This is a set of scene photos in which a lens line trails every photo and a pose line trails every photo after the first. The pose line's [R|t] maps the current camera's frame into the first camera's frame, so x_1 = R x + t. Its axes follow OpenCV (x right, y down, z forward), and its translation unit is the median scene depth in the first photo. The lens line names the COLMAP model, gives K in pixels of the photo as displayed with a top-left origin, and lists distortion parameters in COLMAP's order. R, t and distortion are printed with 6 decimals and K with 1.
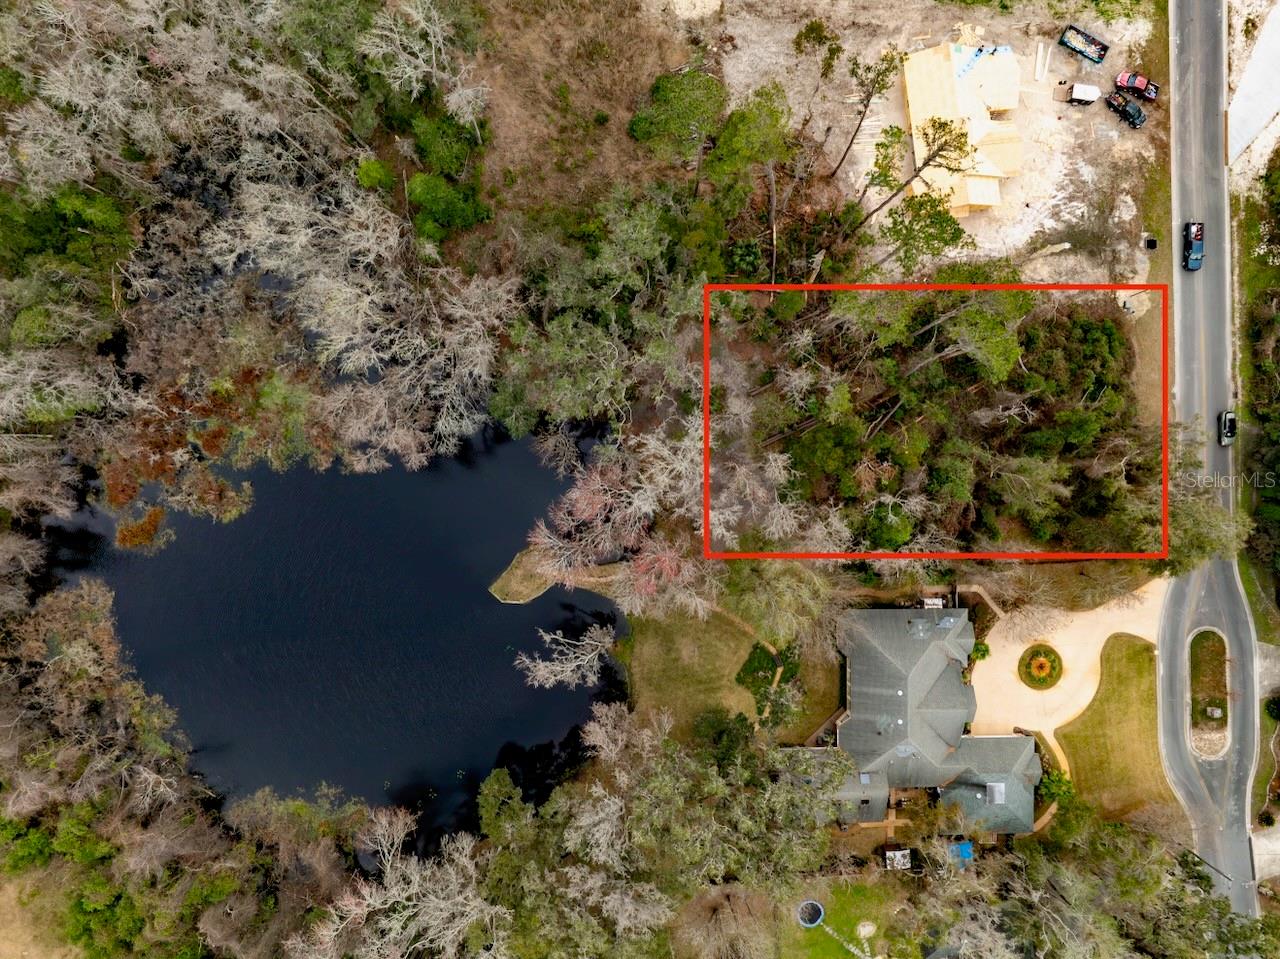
lens RADIAL K [[907.3, 0, 633.1], [0, 907.3, 477.0], [0, 0, 1]] dist [-0.056823, 0.027611]
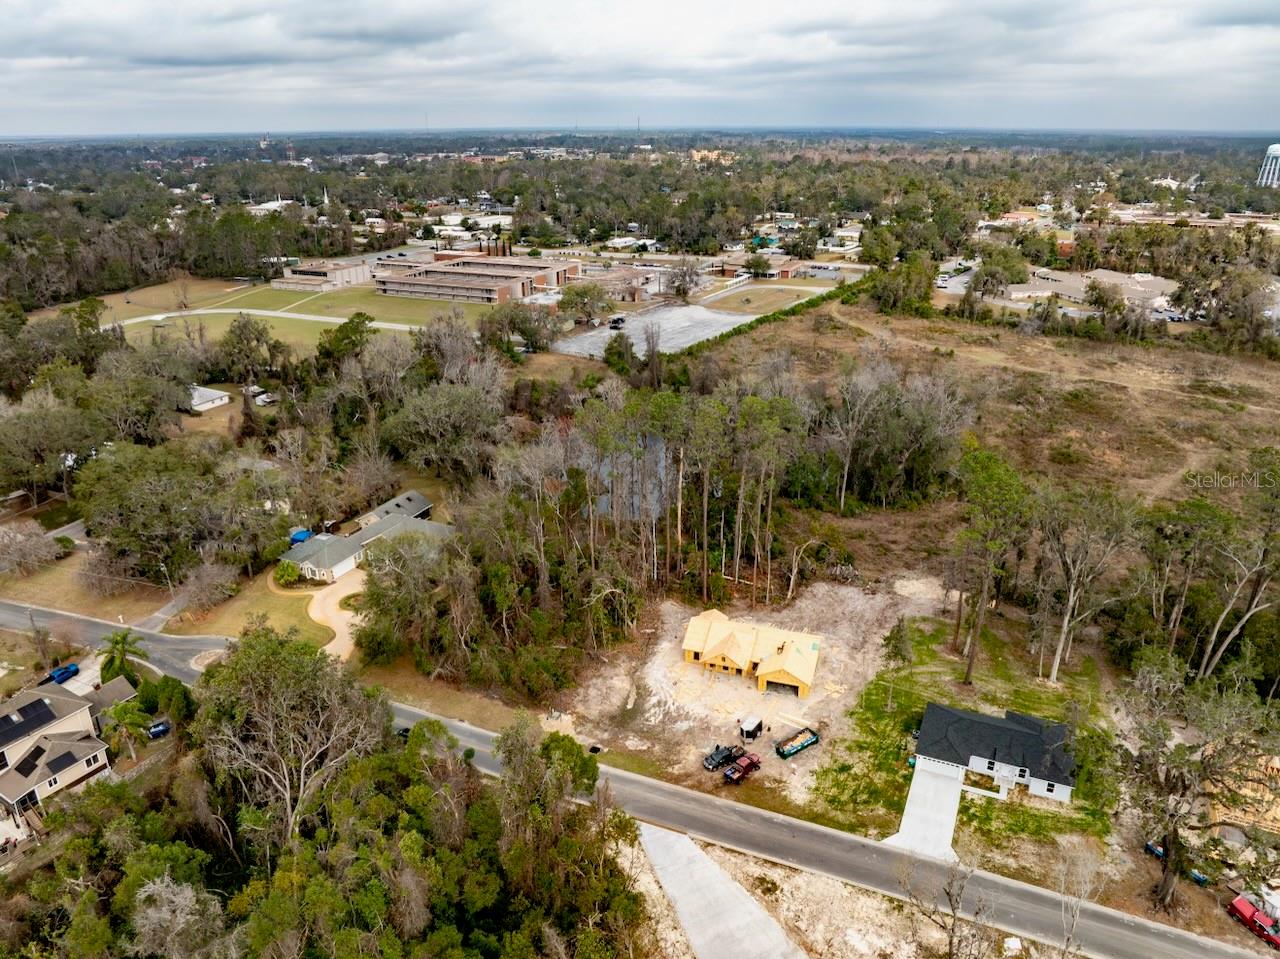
lens RADIAL K [[907.3, 0, 634.4], [0, 907.3, 487.1], [0, 0, 1]] dist [-0.056823, 0.027611]
pose [[-0.432573, 0.345648, -0.832711, 1.344196], [-0.901594, -0.162733, 0.400808, -0.680712], [0.003029, 0.924146, 0.382028, 0.322918]]
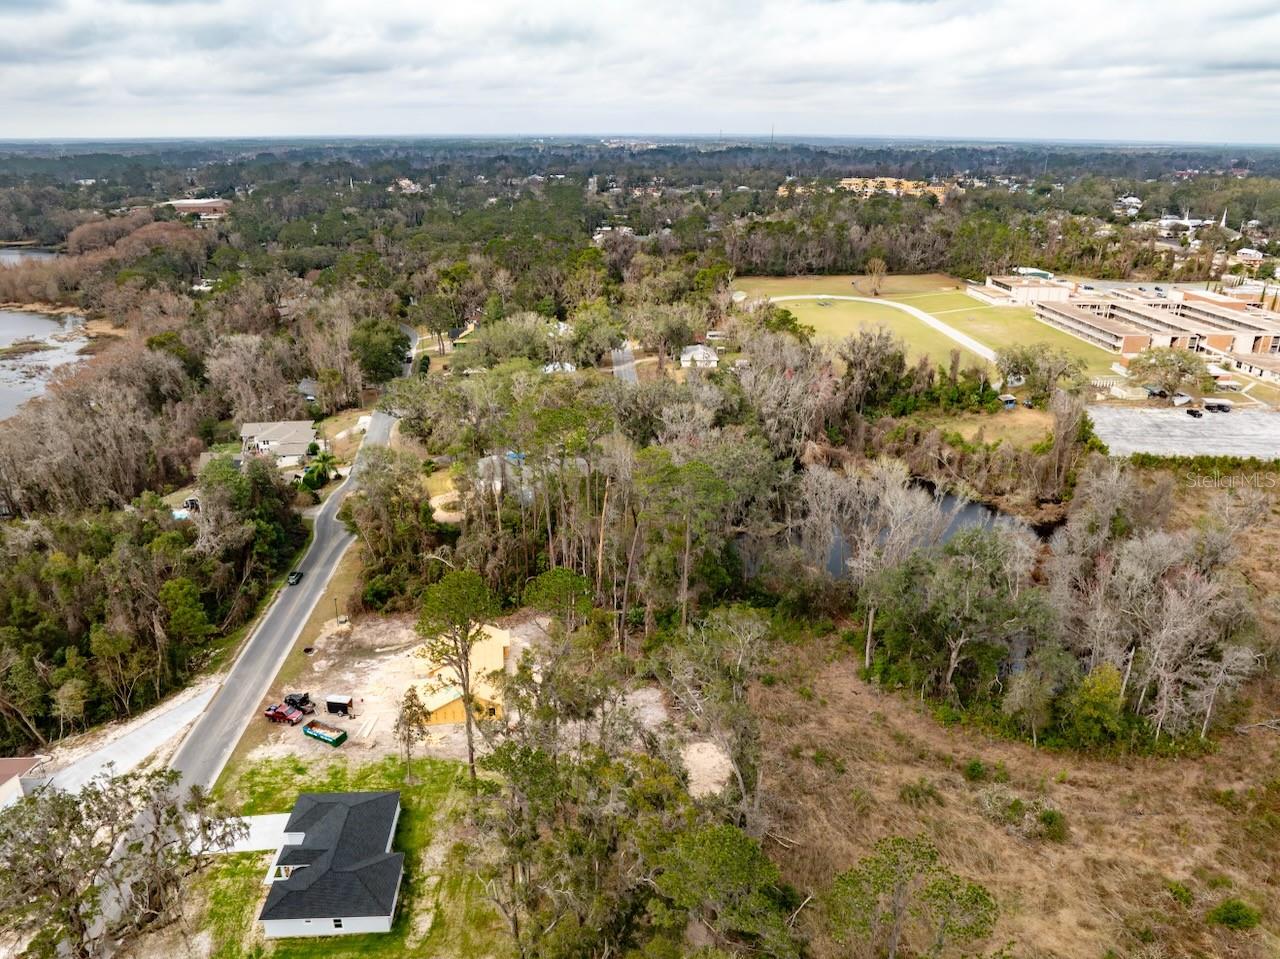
lens RADIAL K [[907.3, 0, 637.1], [0, 907.3, 487.0], [0, 0, 1]] dist [-0.056823, 0.027611]
pose [[-0.999258, 0.014287, -0.035767, 0.170178], [-0.038514, -0.373355, 0.926889, -1.365839], [-0.000111, 0.927579, 0.373628, 0.328450]]
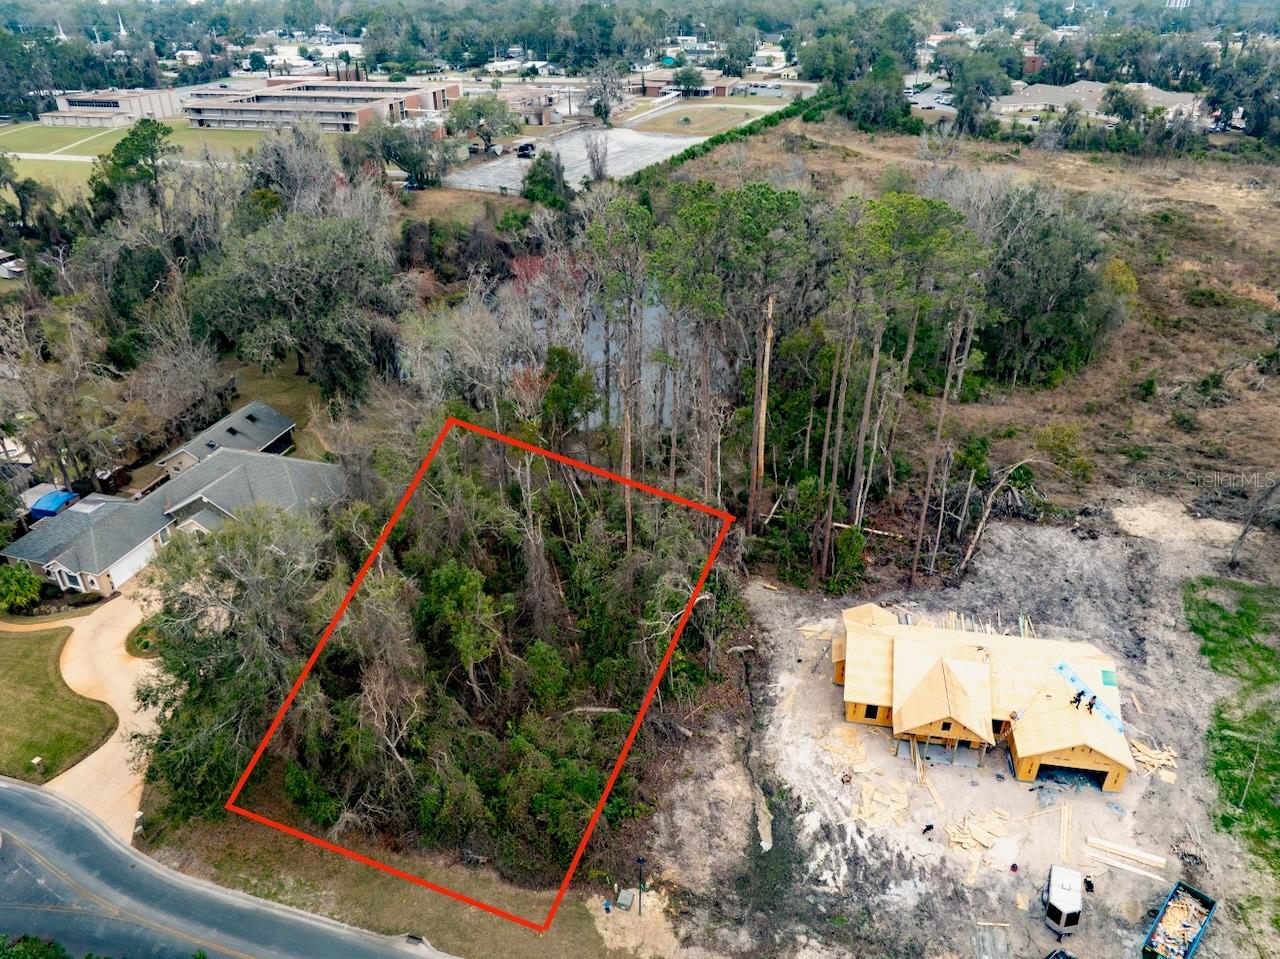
lens RADIAL K [[907.3, 0, 635.2], [0, 907.3, 484.9], [0, 0, 1]] dist [-0.056823, 0.027611]
pose [[-0.293113, 0.482281, -0.825524, 0.858529], [-0.956078, -0.147344, 0.253388, -0.292504], [0.000568, 0.863536, 0.504287, 0.553793]]
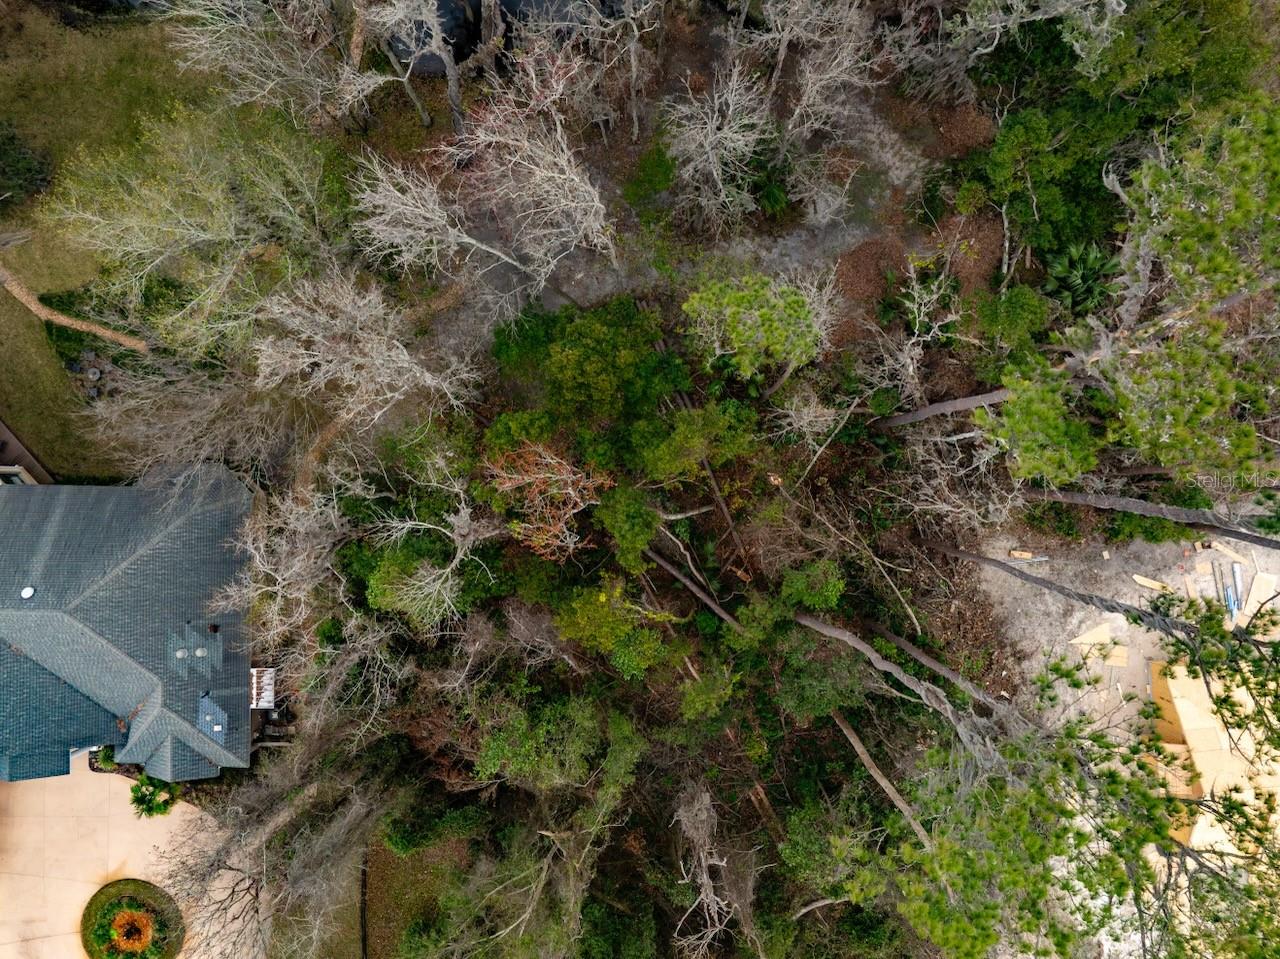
lens RADIAL K [[907.3, 0, 641.0], [0, 907.3, 488.1], [0, 0, 1]] dist [-0.056823, 0.027611]
pose [[-0.024744, 0.999678, 0.005675, 0.225113], [-0.999693, -0.024749, 0.000811, -0.036714], [0.000951, -0.005654, 0.999984, 0.558797]]
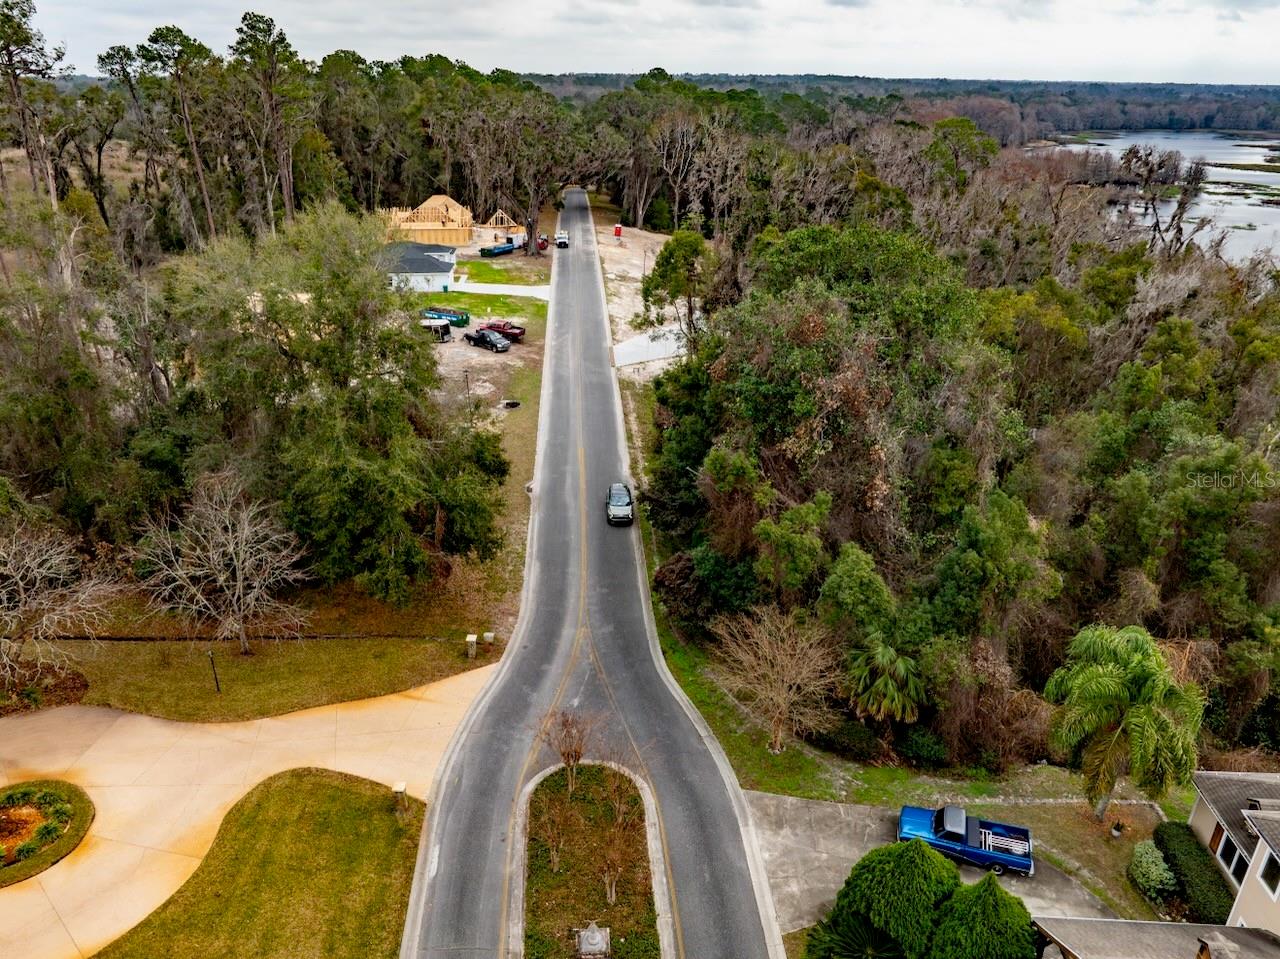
lens RADIAL K [[907.3, 0, 649.7], [0, 907.3, 469.1], [0, 0, 1]] dist [-0.056823, 0.027611]
pose [[0.998056, -0.013133, 0.060918, 0.656328], [0.061126, 0.396607, -0.915951, 0.452447], [-0.012132, 0.917895, 0.396639, 0.761523]]
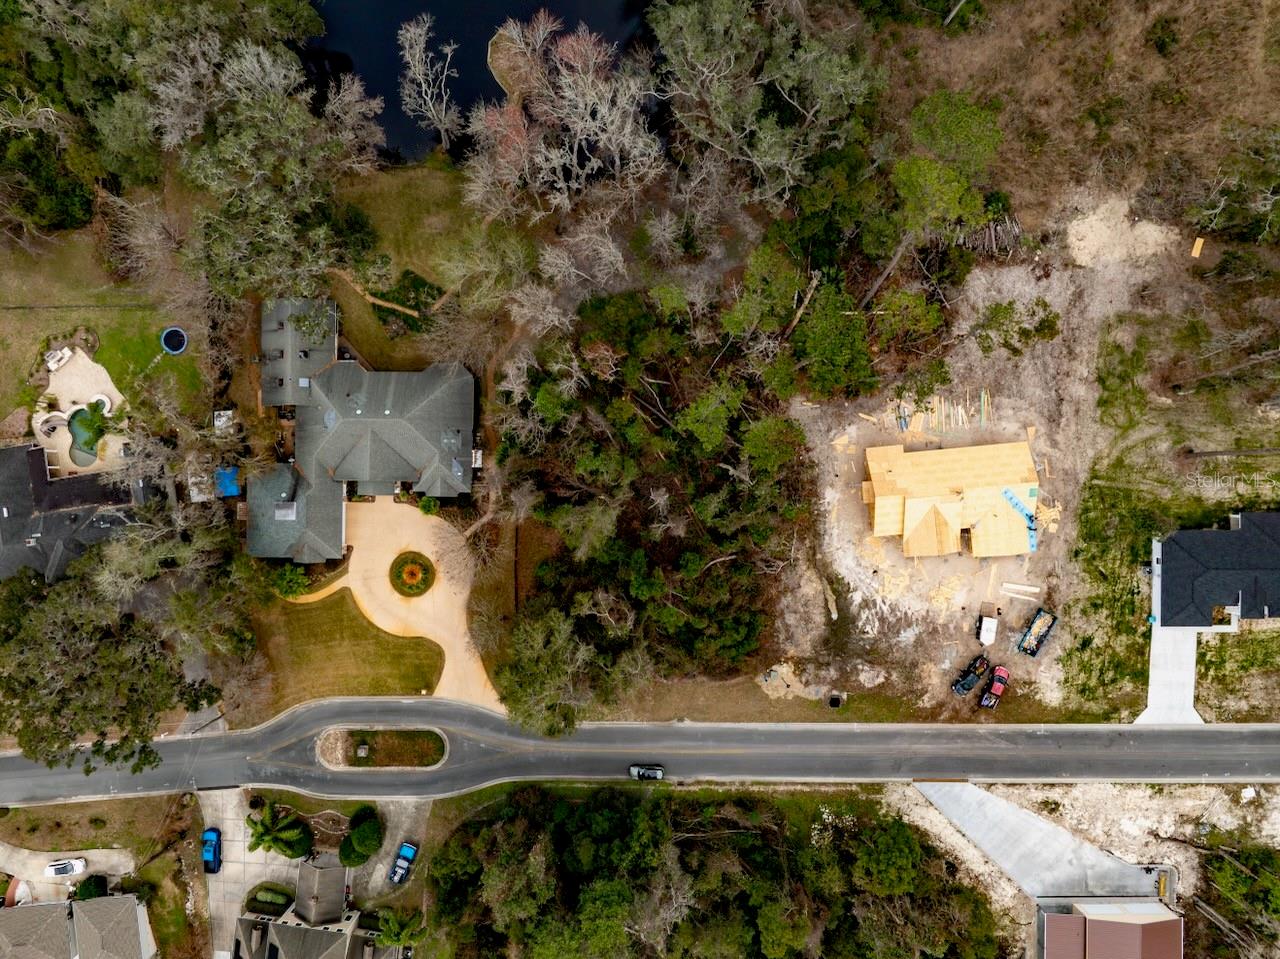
lens RADIAL K [[907.3, 0, 638.5], [0, 907.3, 492.7], [0, 0, 1]] dist [-0.056823, 0.027611]
pose [[-0.019997, 0.999746, 0.010387, 0.347262], [-0.999720, -0.020126, 0.012471, -0.051615], [0.012677, -0.010135, 0.999868, -0.004179]]
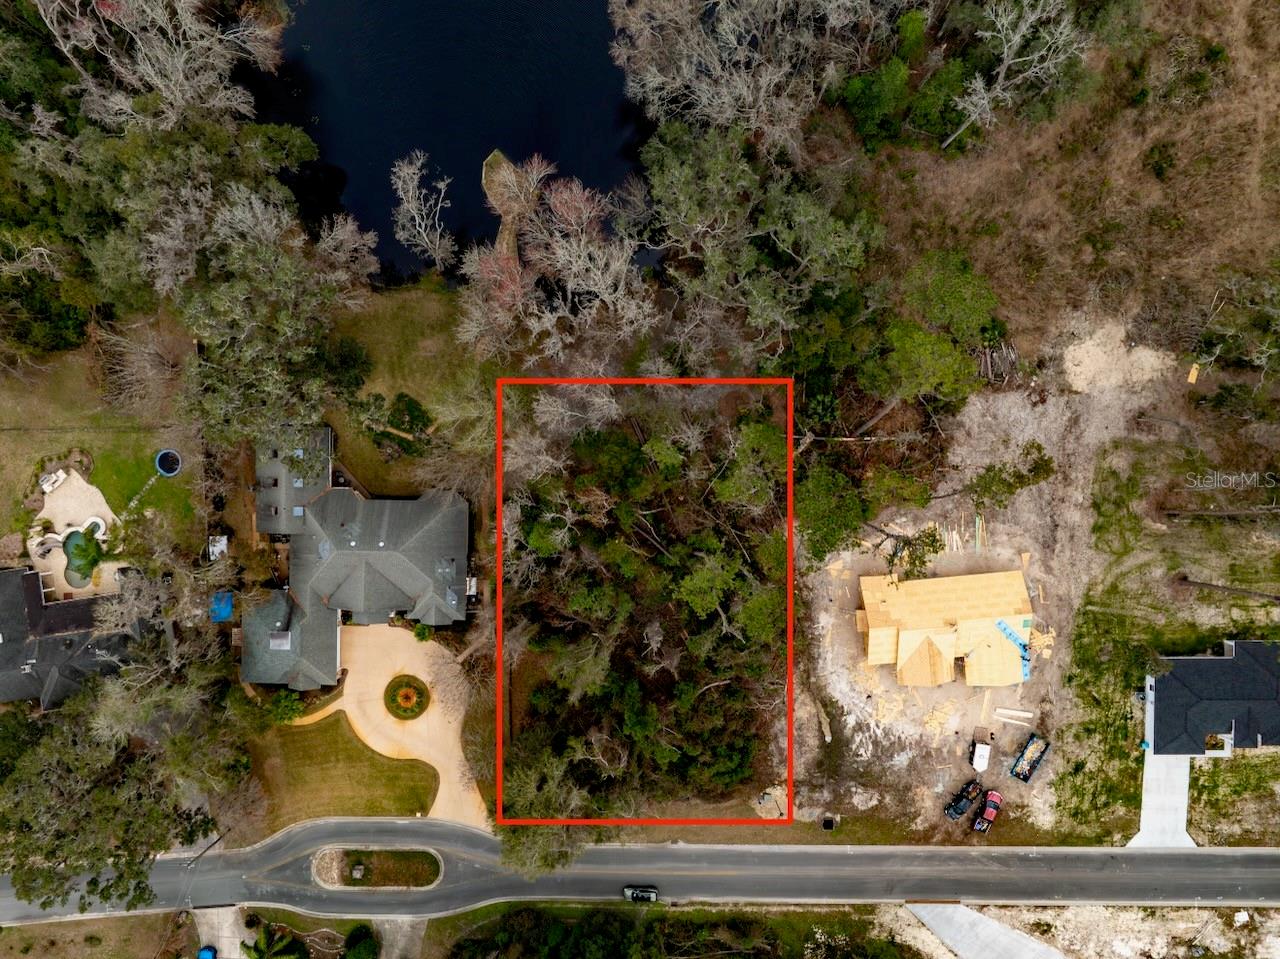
lens RADIAL K [[907.3, 0, 637.9], [0, 907.3, 492.6], [0, 0, 1]] dist [-0.056823, 0.027611]
pose [[-0.021946, 0.999697, 0.011150, 0.207952], [-0.999669, -0.022092, 0.013160, -0.054847], [0.013402, -0.010858, 0.999851, -0.002603]]
